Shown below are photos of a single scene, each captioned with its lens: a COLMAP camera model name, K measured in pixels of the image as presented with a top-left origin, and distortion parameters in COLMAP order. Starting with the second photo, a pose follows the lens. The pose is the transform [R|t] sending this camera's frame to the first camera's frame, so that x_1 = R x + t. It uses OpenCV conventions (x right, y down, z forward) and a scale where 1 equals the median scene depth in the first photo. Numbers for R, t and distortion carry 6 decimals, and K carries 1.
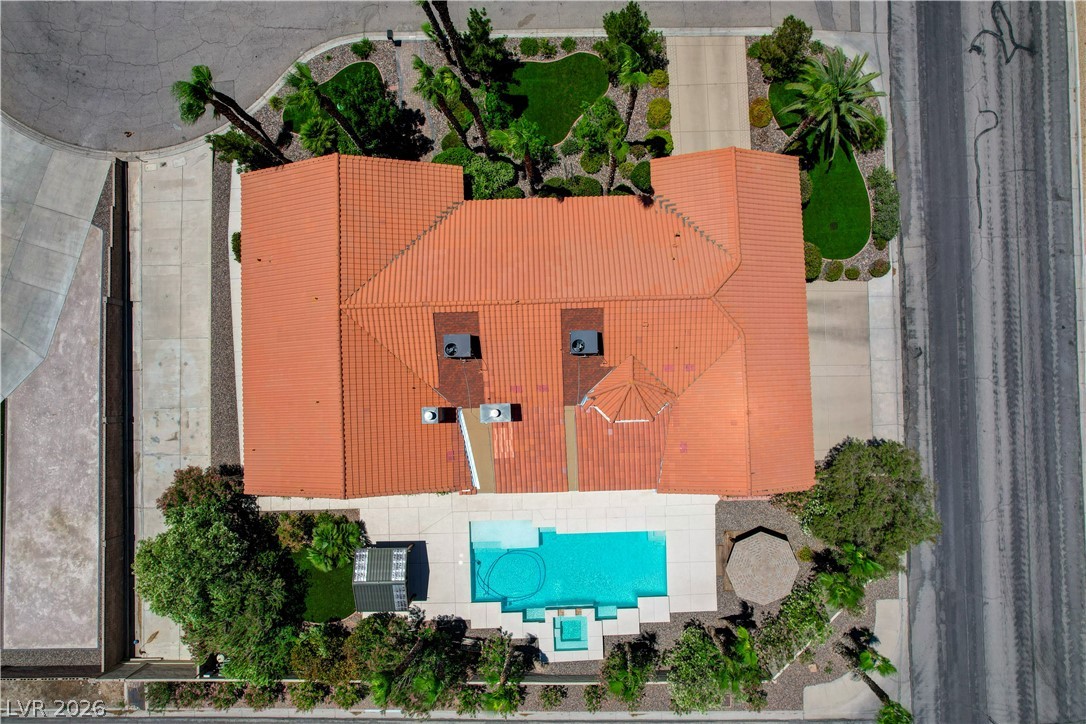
lens RADIAL K [[724.3, 0, 543.4], [0, 724.3, 366.6], [0, 0, 1]] dist [-0.082905, 0.078135]
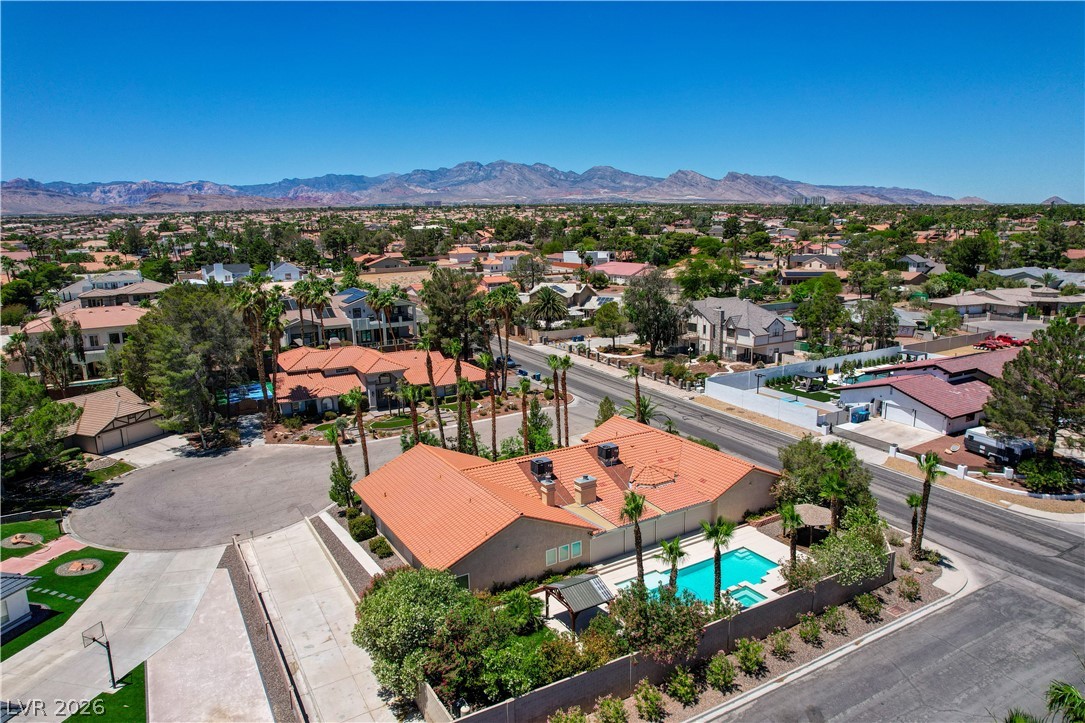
lens RADIAL K [[706.0, 0, 543.7], [0, 706.0, 364.2], [0, 0, 1]] dist [-0.080155, 0.071526]
pose [[0.871153, -0.111650, 0.478149, -0.707439], [0.490997, 0.205684, -0.846532, 1.051264], [-0.003833, 0.972229, 0.234002, 0.394963]]
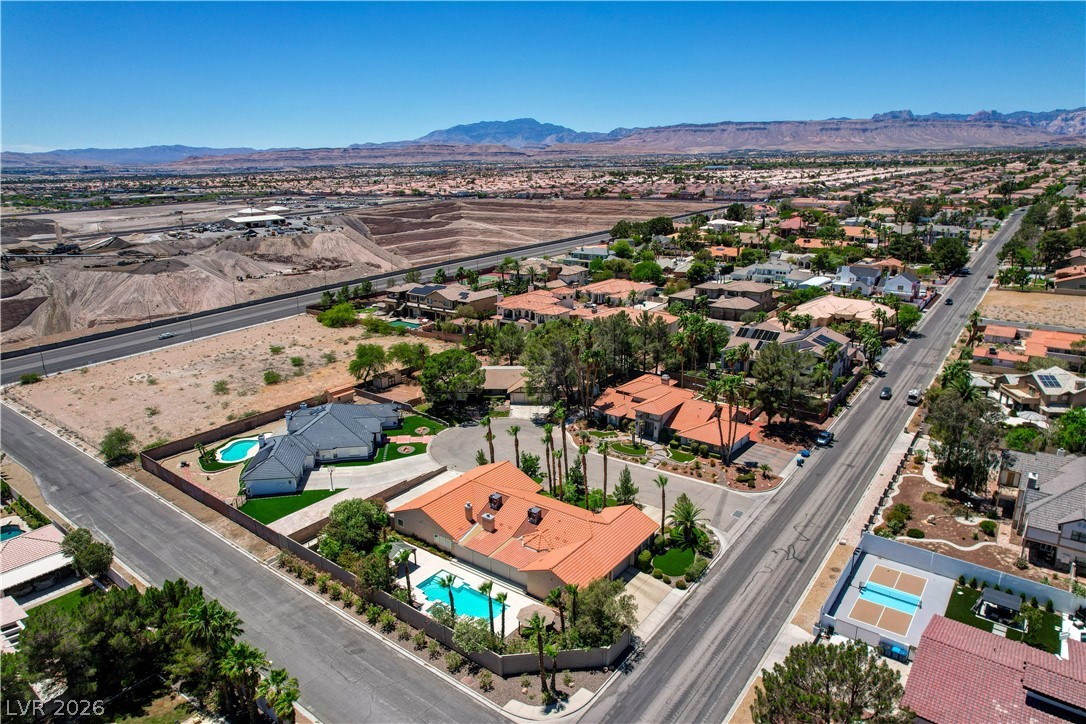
lens RADIAL K [[692.5, 0, 544.4], [0, 692.5, 368.6], [0, 0, 1]] dist [-0.074138, 0.068428]
pose [[0.786408, 0.171917, -0.593302, 1.223760], [-0.616906, 0.267519, -0.740177, 1.364630], [0.031470, 0.948092, 0.316435, -0.175173]]
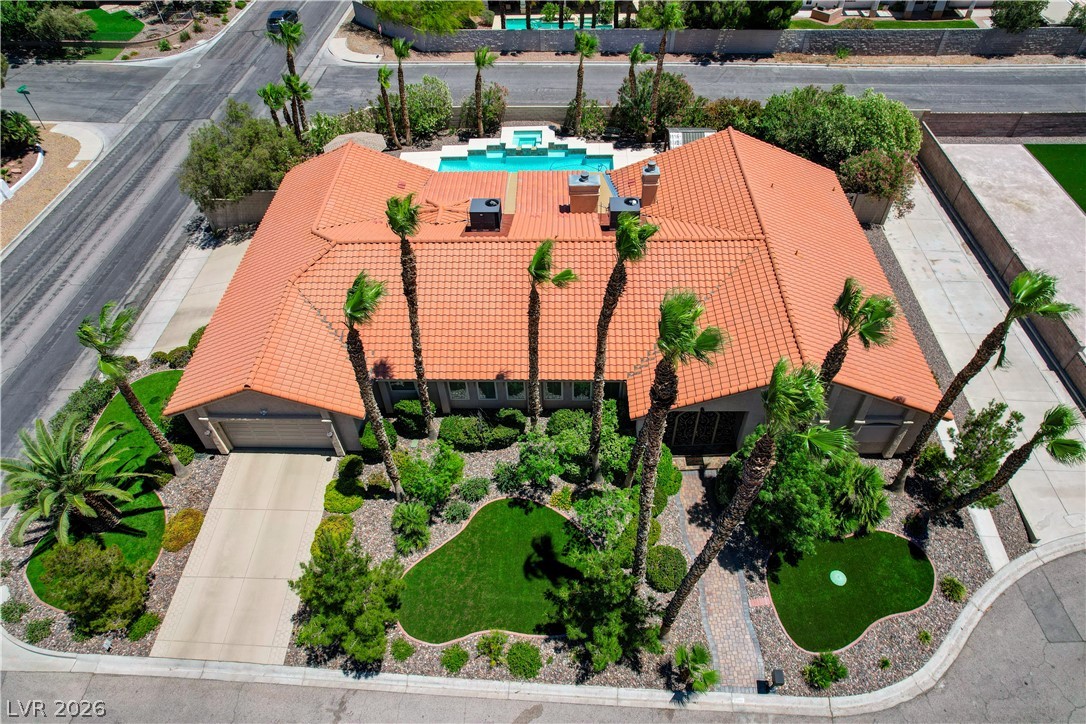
lens RADIAL K [[692.5, 0, 544.4], [0, 692.5, 368.6], [0, 0, 1]] dist [-0.074138, 0.068428]
pose [[-0.997928, -0.021448, 0.060667, -0.065488], [0.058220, -0.702475, 0.709323, -0.691281], [0.027403, 0.711385, 0.702268, 0.472591]]
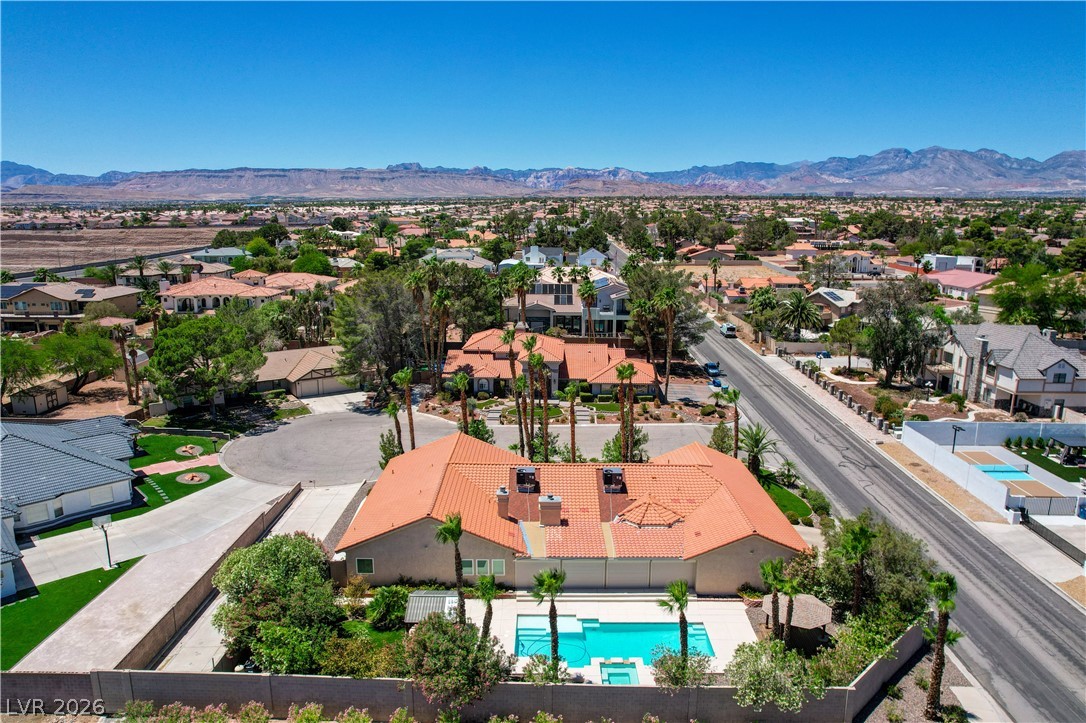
lens RADIAL K [[724.3, 0, 543.4], [0, 724.3, 366.1], [0, 0, 1]] dist [-0.082905, 0.078135]
pose [[0.999484, 0.013695, -0.029061, -0.038290], [-0.031553, 0.248234, -0.968186, 1.163210], [-0.006045, 0.968603, 0.248538, 0.381442]]
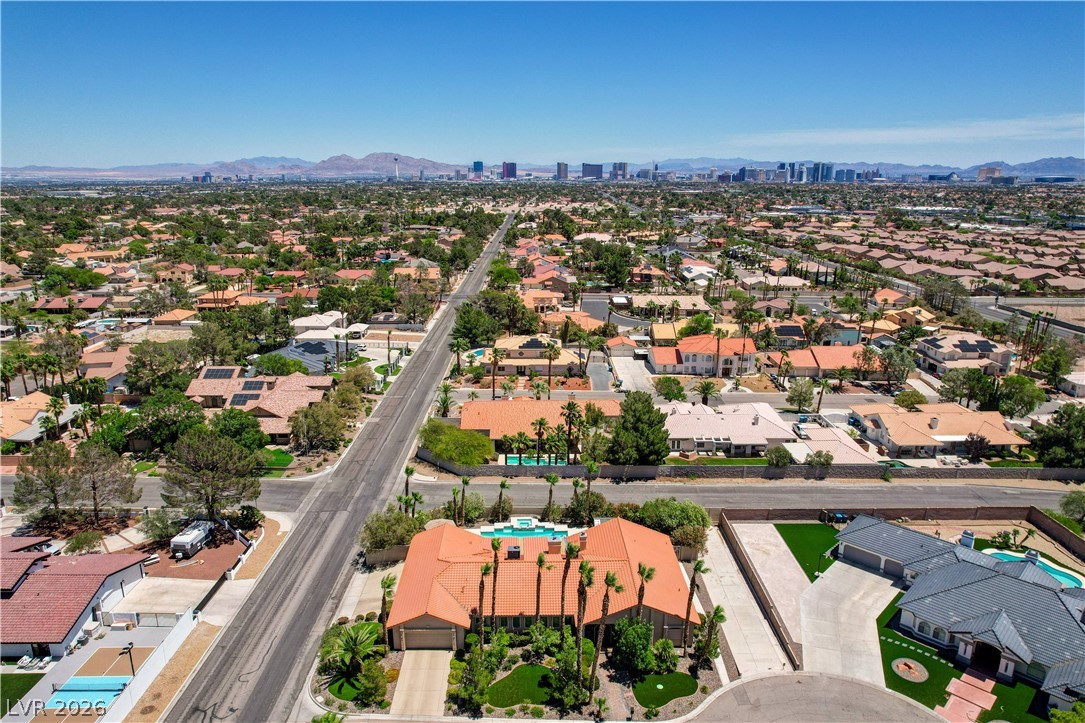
lens RADIAL K [[723.6, 0, 542.9], [0, 723.6, 366.1], [0, 0, 1]] dist [-0.082905, 0.078135]
pose [[-0.999912, 0.000841, 0.013264, -0.052562], [0.012714, -0.230346, 0.973026, -1.764760], [0.003874, 0.973109, 0.230314, -0.028699]]
